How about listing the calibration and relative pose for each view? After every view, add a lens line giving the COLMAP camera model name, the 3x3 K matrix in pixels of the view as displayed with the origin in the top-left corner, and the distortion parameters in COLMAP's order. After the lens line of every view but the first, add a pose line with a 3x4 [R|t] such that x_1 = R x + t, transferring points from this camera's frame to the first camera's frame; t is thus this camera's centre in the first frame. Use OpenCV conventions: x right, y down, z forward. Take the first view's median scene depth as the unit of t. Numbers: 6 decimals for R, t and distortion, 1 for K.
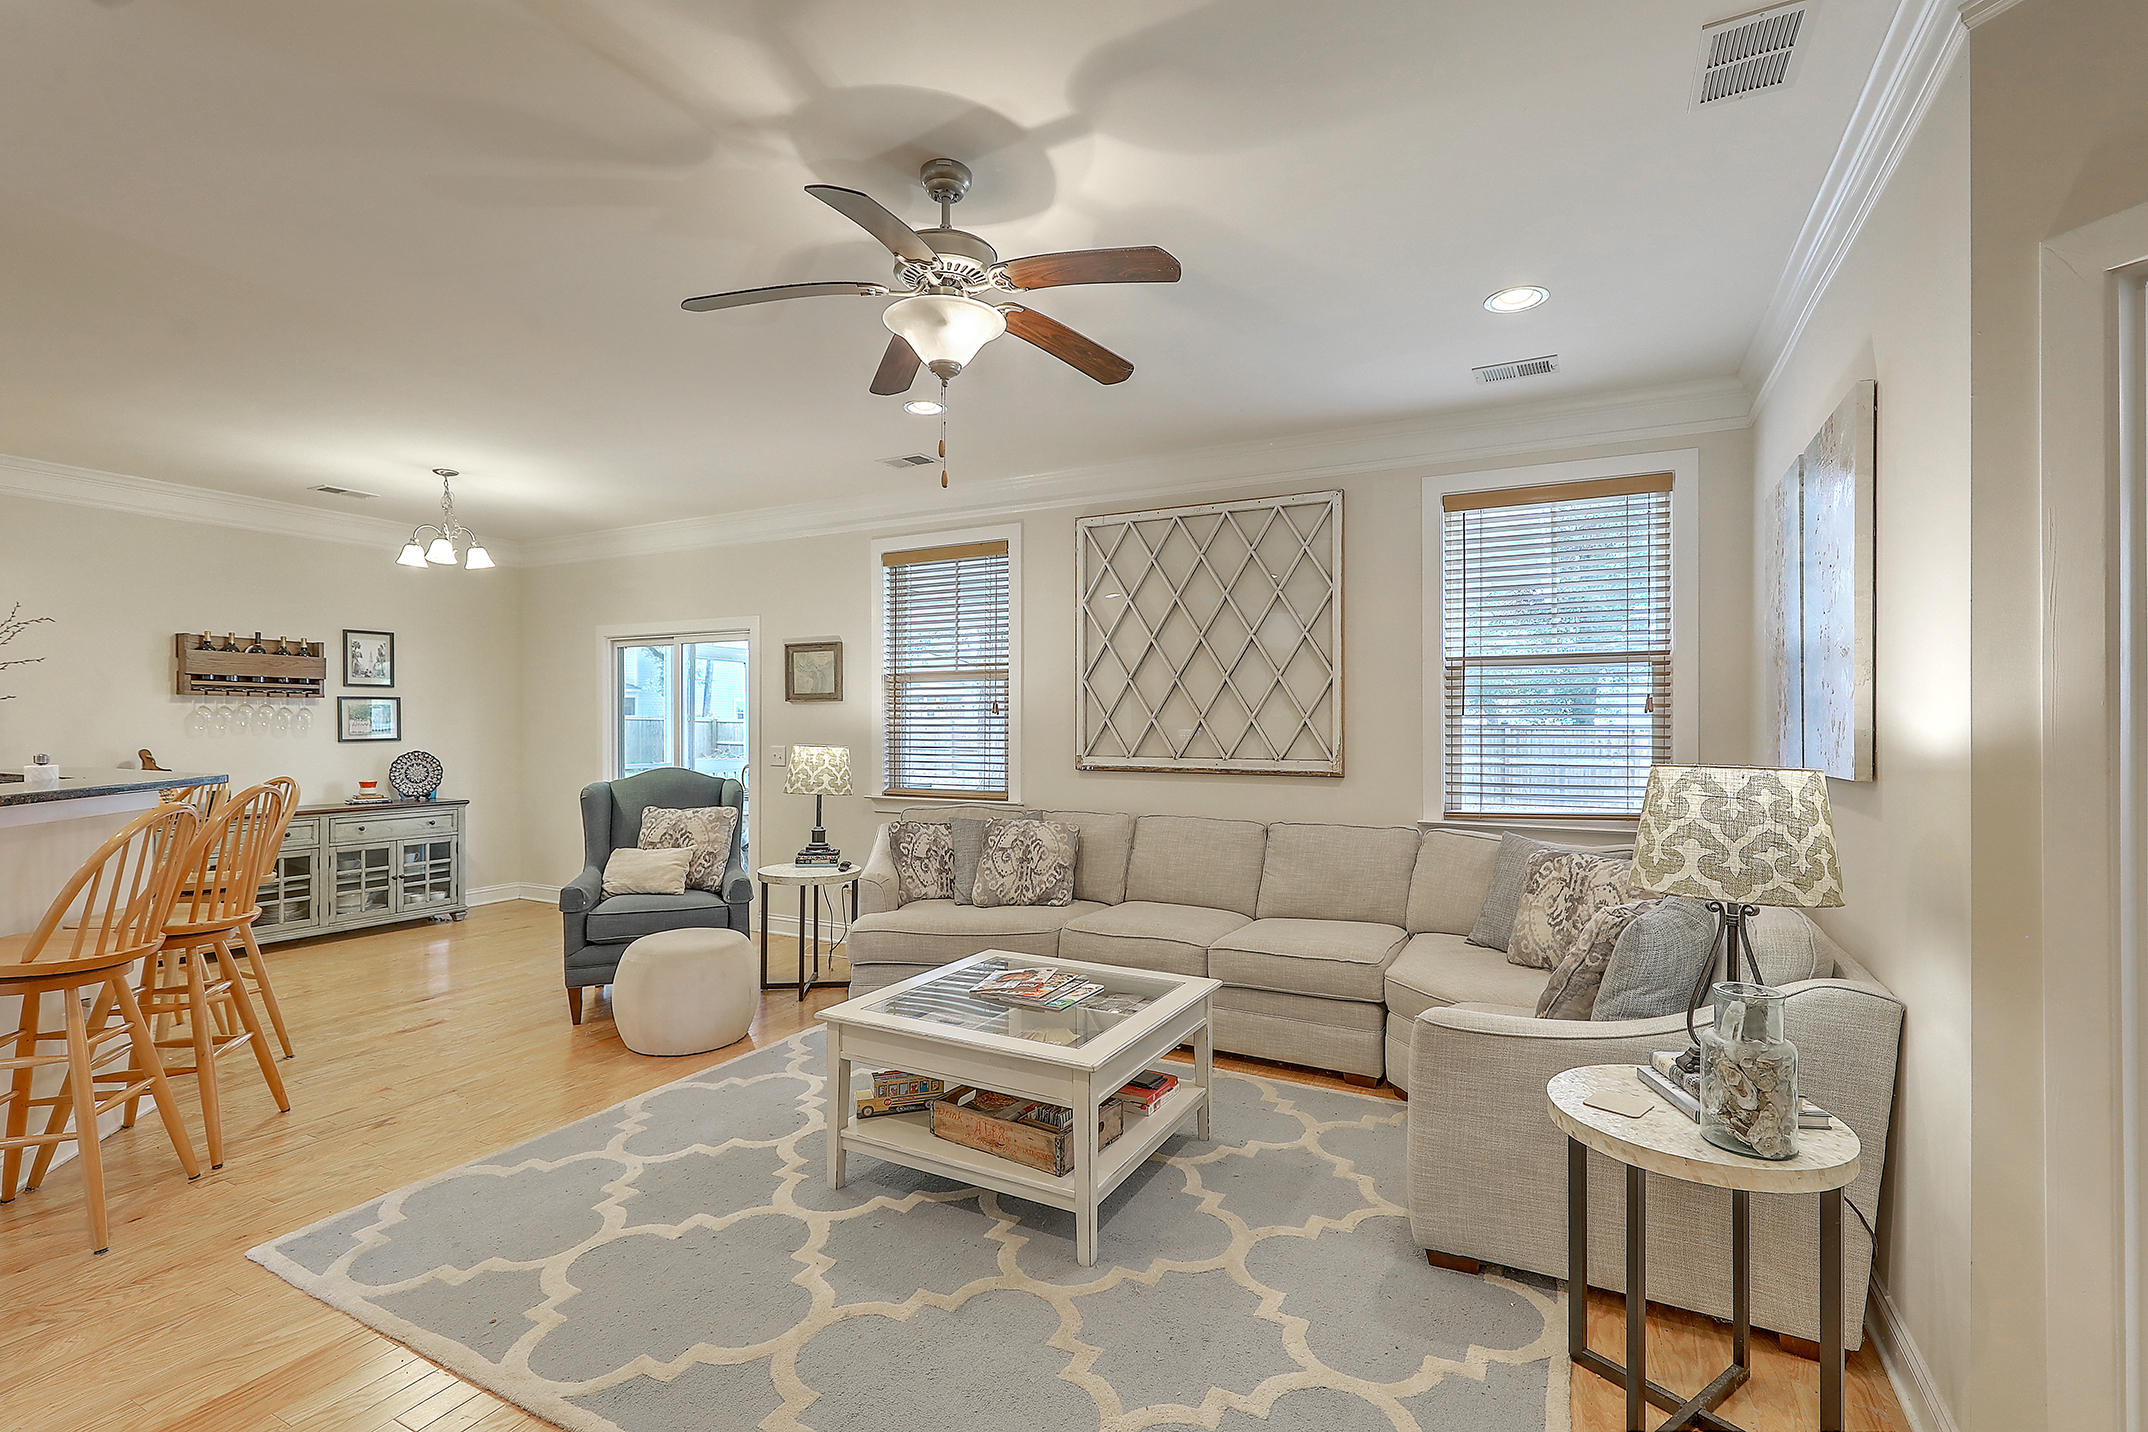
lens RADIAL K [[974.2, 0, 1080.6], [0, 974.2, 736.1], [0, 0, 1]] dist [0.001281, 0.000060]
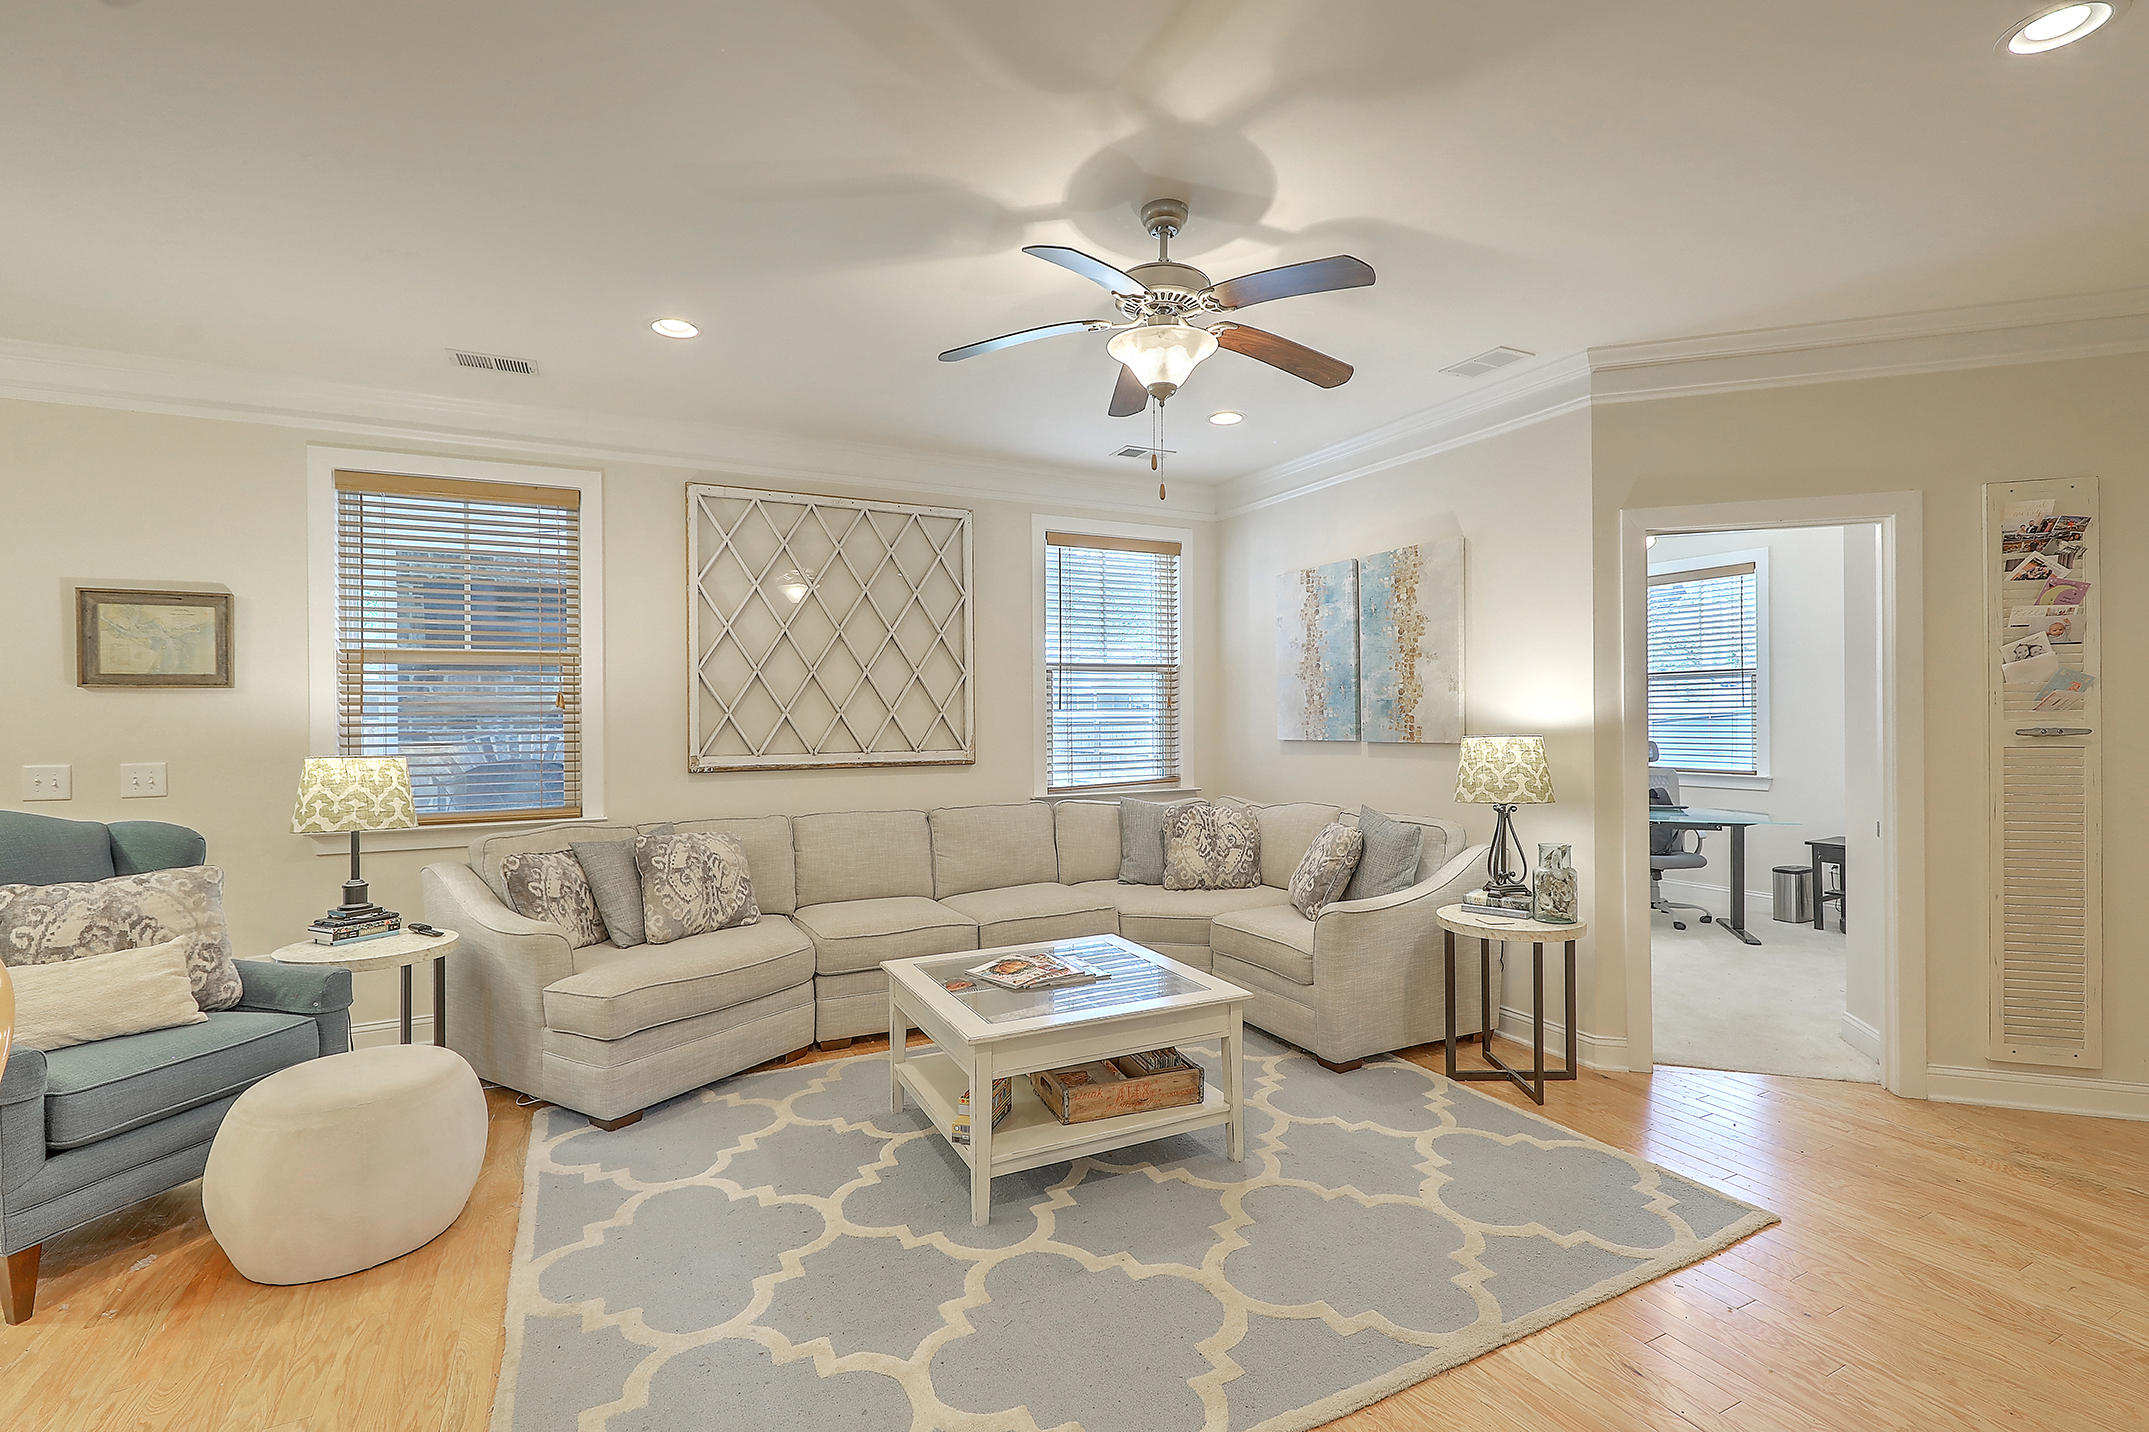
lens RADIAL K [[975.8, 0, 1084.9], [0, 975.8, 730.0], [0, 0, 1]] dist [-0.001845, -0.000448]
pose [[0.573379, -0.018370, 0.819084, -0.668579], [0.019397, 0.999773, 0.008844, -0.005514], [-0.819060, 0.010817, 0.573605, 0.277607]]
